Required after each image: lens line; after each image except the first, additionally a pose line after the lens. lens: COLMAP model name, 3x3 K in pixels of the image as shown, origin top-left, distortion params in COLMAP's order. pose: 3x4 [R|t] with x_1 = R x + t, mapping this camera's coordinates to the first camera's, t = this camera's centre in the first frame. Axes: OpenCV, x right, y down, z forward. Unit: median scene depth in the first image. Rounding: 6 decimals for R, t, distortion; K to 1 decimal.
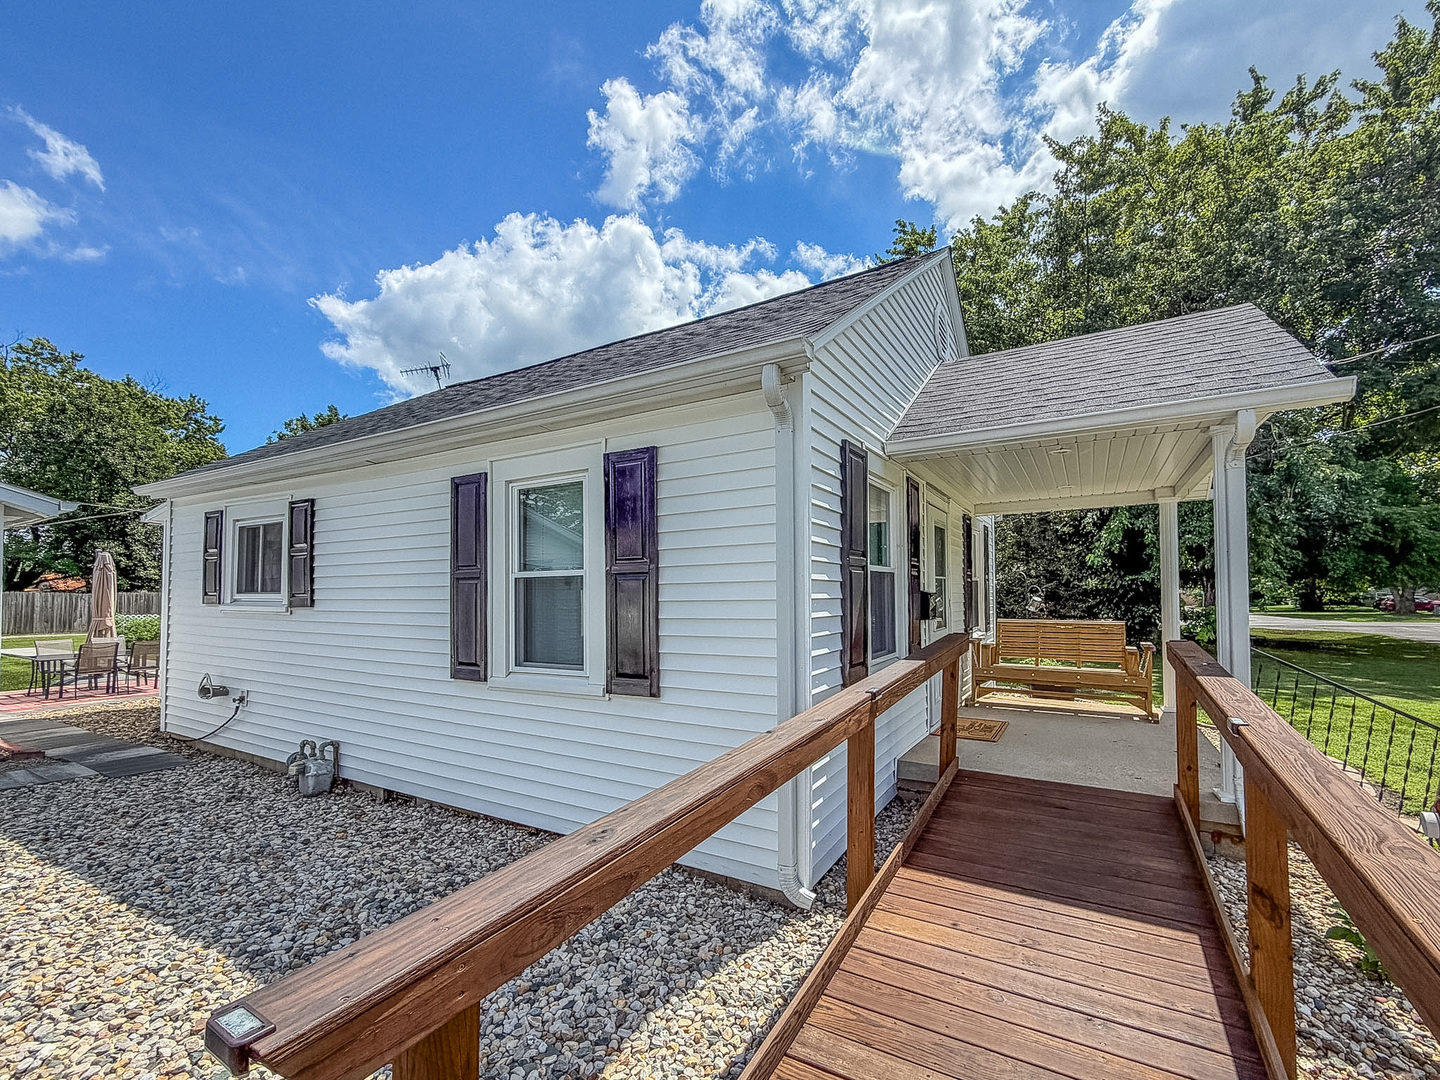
lens RADIAL K [[603.4, 0, 726.5], [0, 603.4, 574.8], [0, 0, 1]] dist [-0.002342, 0.000224]
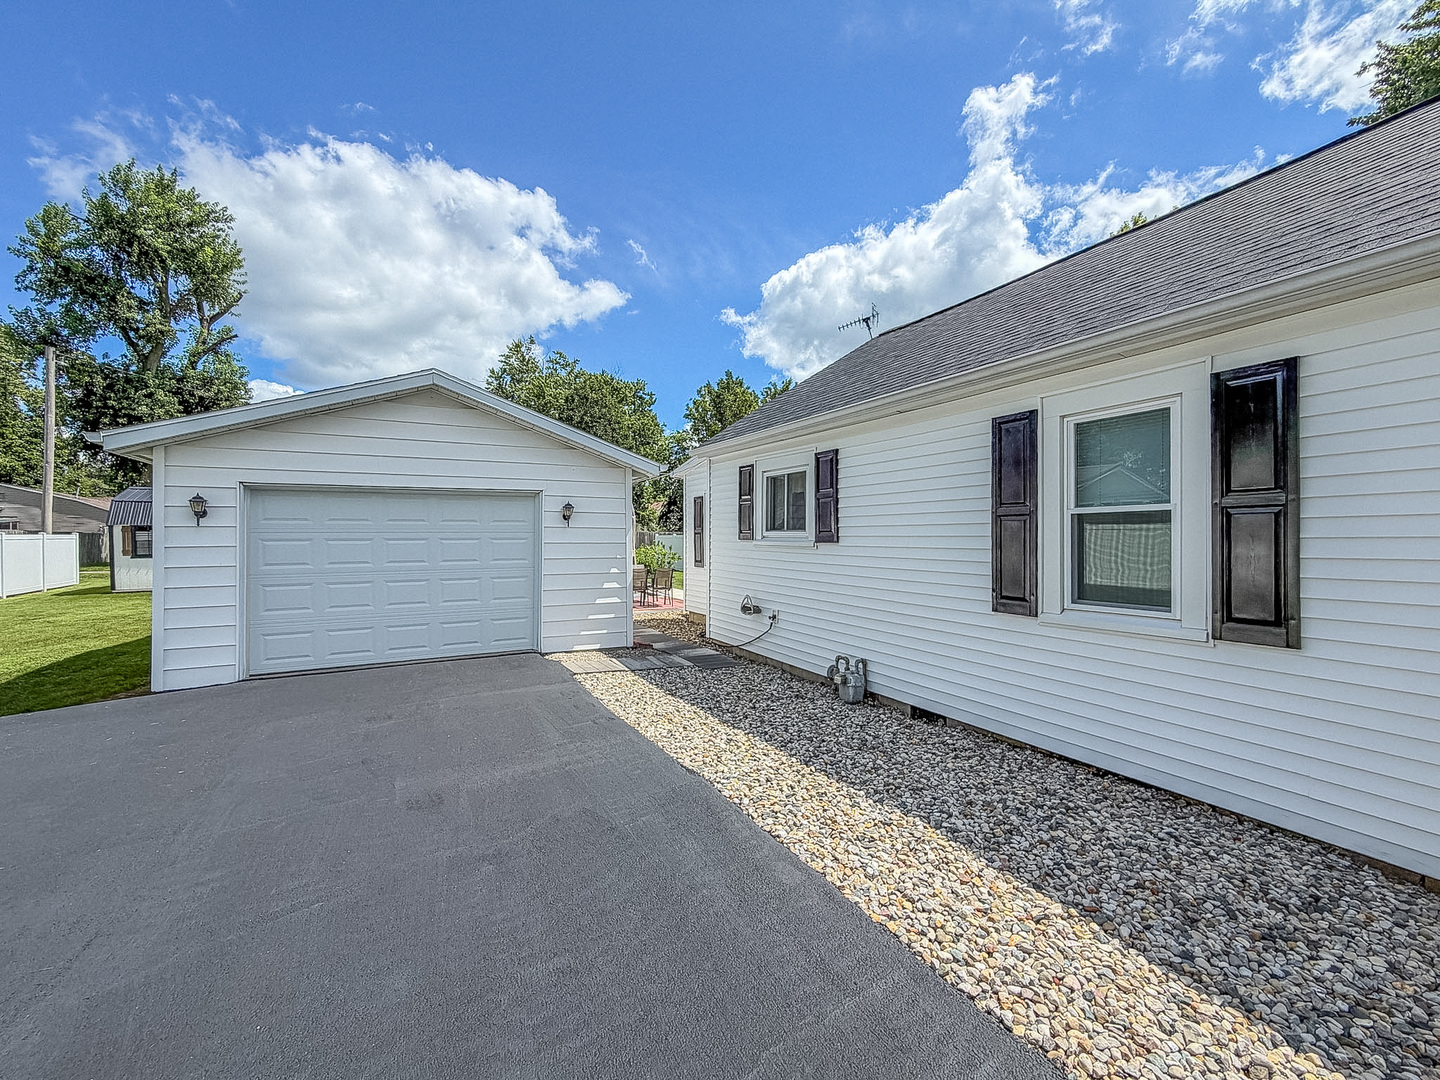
lens RADIAL K [[609.4, 0, 716.4], [0, 609.4, 538.9], [0, 0, 1]] dist [0.002959, -0.000323]
pose [[0.860196, 0.004408, -0.509945, -0.331312], [0.015897, 0.999245, 0.035452, 0.000968], [0.509716, -0.038602, 0.859476, -0.148824]]
